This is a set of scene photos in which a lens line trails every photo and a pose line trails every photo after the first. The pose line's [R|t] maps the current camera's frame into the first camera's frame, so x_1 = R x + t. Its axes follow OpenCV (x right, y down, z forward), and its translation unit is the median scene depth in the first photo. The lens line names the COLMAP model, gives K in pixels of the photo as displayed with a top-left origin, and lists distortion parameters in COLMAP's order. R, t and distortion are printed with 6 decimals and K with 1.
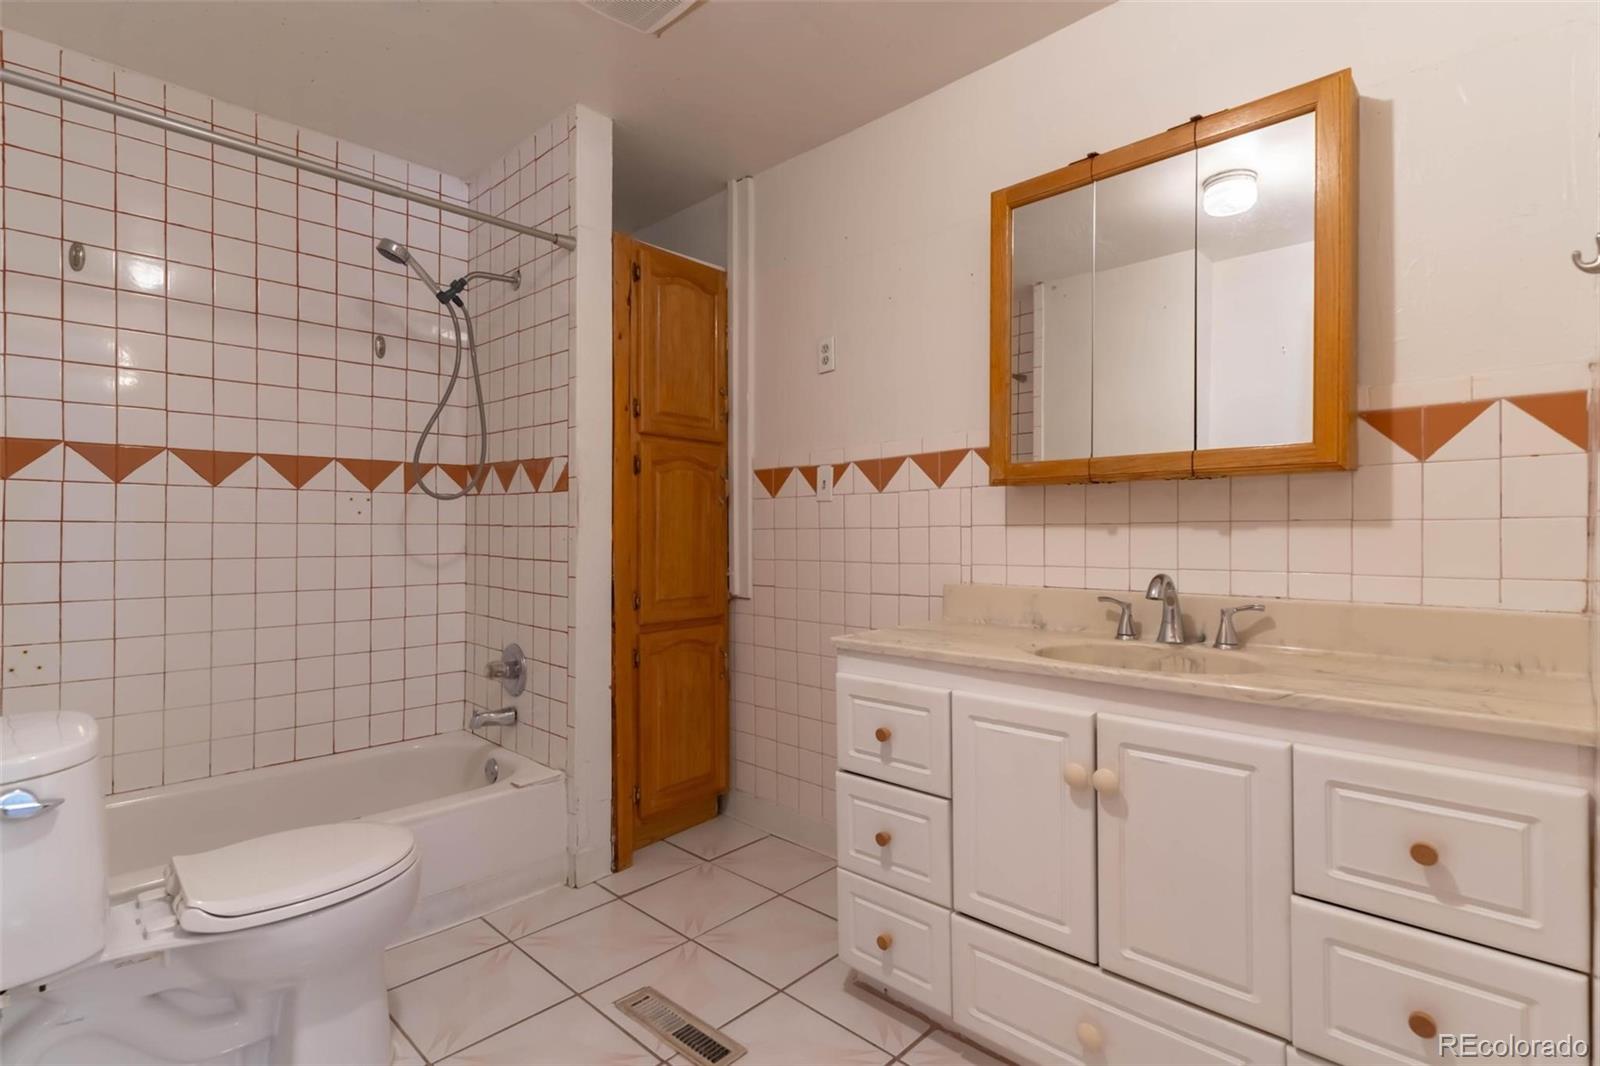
lens RADIAL K [[772.8, 0, 789.6], [0, 772.8, 530.2], [0, 0, 1]] dist [0.002537, -0.001134]
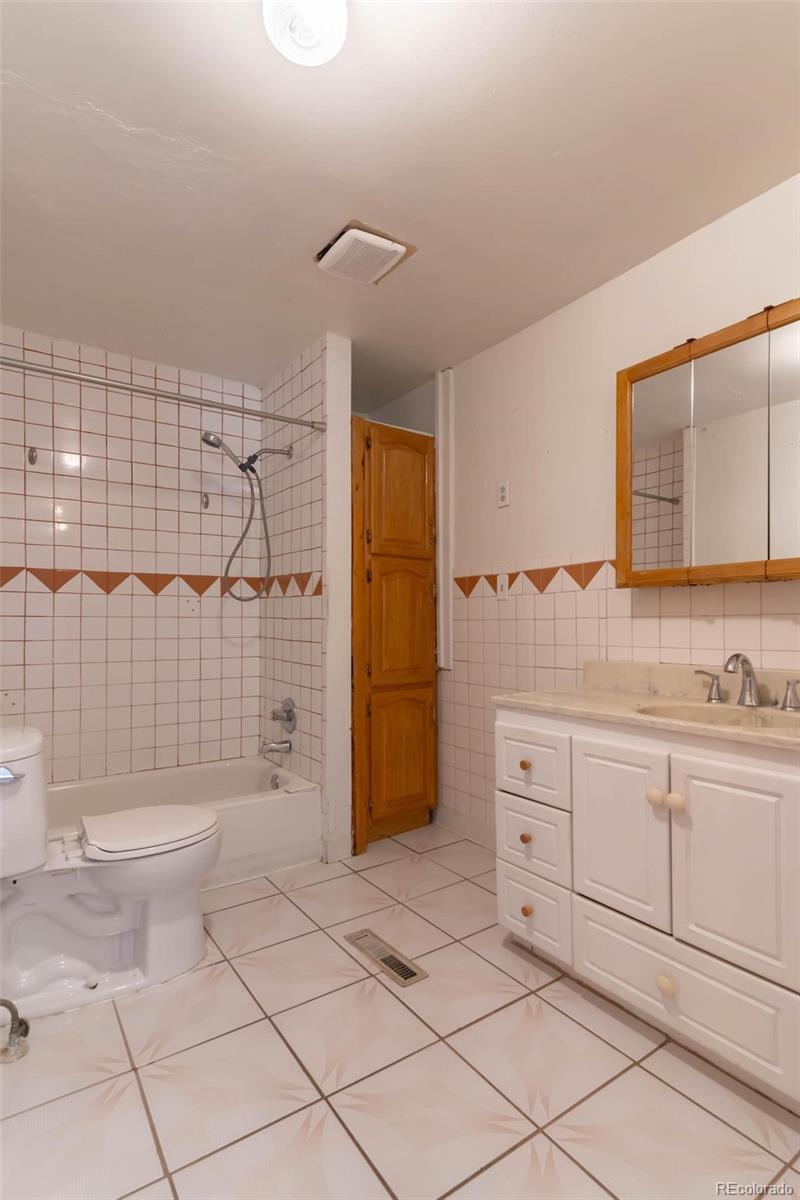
lens RADIAL K [[579.6, 0, 400.0], [0, 579.6, 621.3], [0, 0, 1]] dist [0.002537, -0.001134]
pose [[0.983197, -0.001598, -0.182539, 0.074046], [0.001793, 0.999998, 0.000907, -0.000680], [0.182538, -0.001219, 0.983198, -0.073525]]
